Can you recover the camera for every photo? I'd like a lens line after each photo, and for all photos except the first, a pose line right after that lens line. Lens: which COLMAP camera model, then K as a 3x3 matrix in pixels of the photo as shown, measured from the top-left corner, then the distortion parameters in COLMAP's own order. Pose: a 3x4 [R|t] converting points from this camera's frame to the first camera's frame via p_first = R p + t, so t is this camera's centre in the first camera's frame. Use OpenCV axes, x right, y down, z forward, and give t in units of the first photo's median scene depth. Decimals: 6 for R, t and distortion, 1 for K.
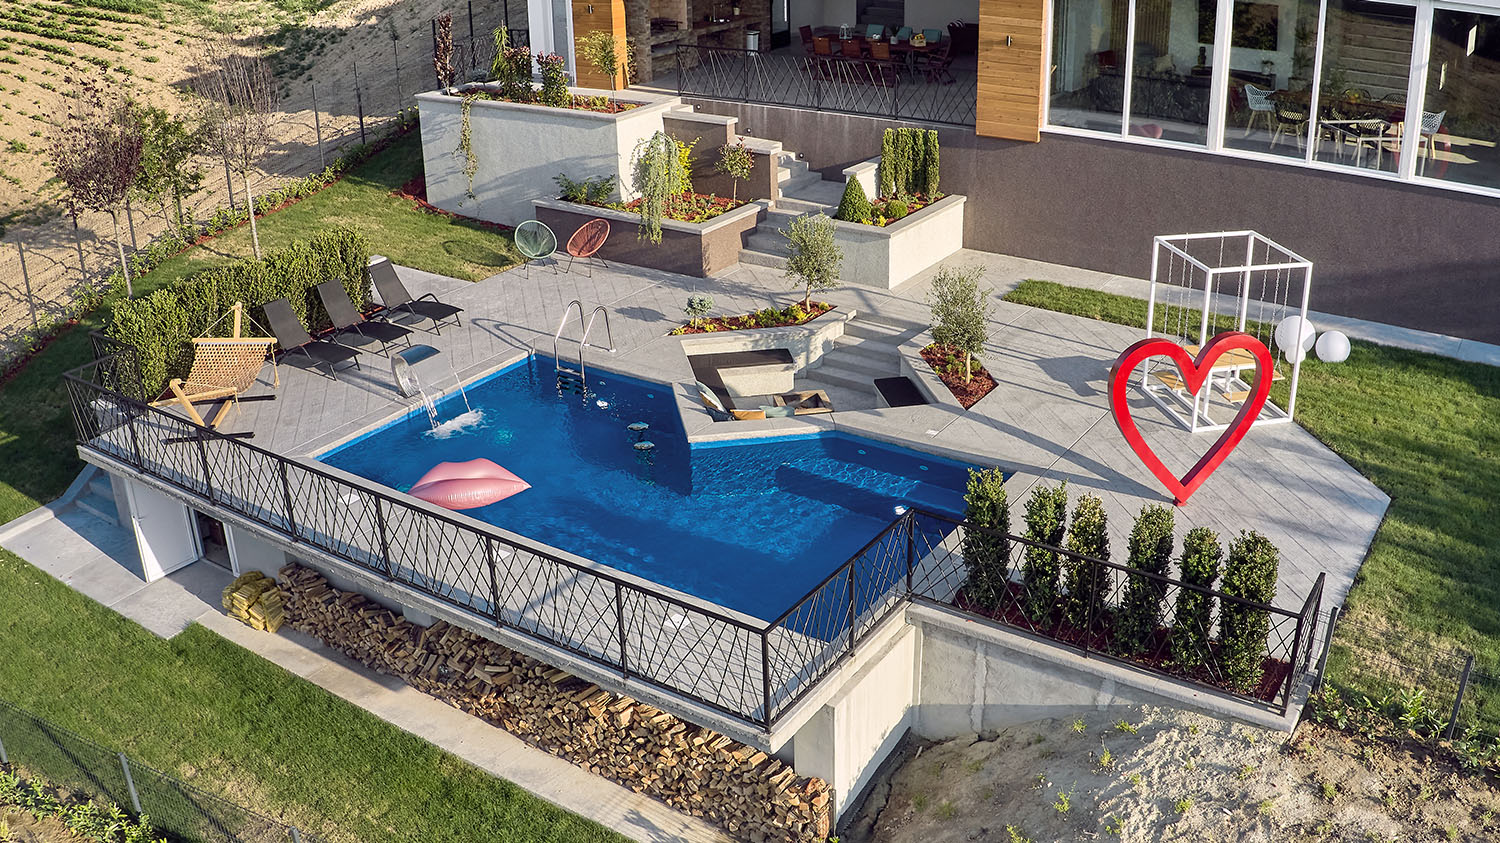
lens RADIAL K [[1366.9, 0, 766.9], [0, 1366.9, 417.9], [0, 0, 1]] dist [-0.194780, 0.017422]
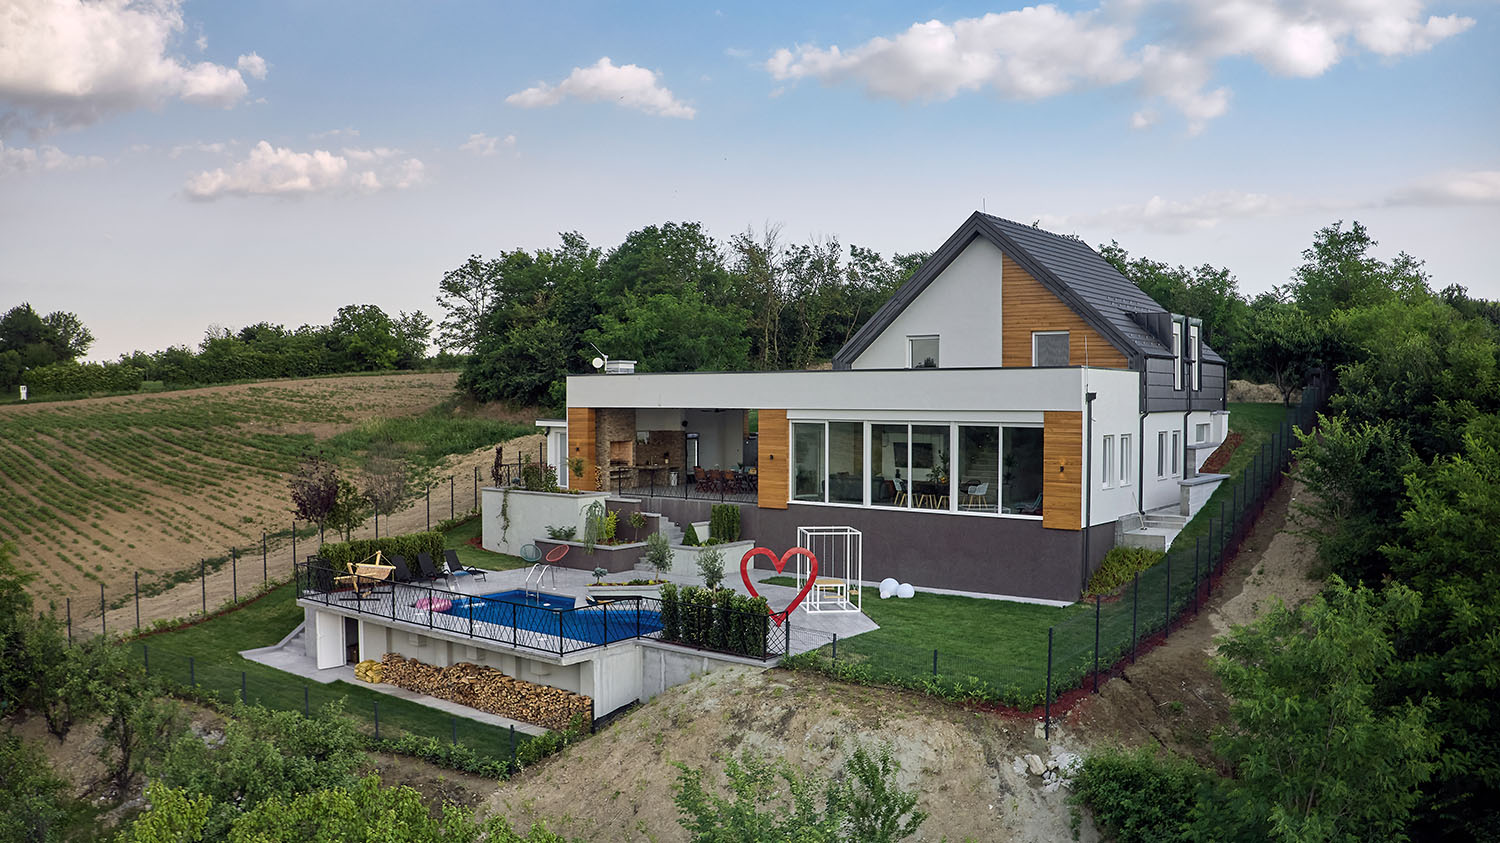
lens RADIAL K [[1188.3, 0, 725.2], [0, 1188.3, 421.2], [0, 0, 1]] dist [-0.200551, 0.007012]
pose [[0.996302, 0.021951, -0.083073, 0.235849], [-0.052587, 0.920374, -0.387487, 0.324811], [0.067952, 0.390422, 0.918125, -0.589394]]
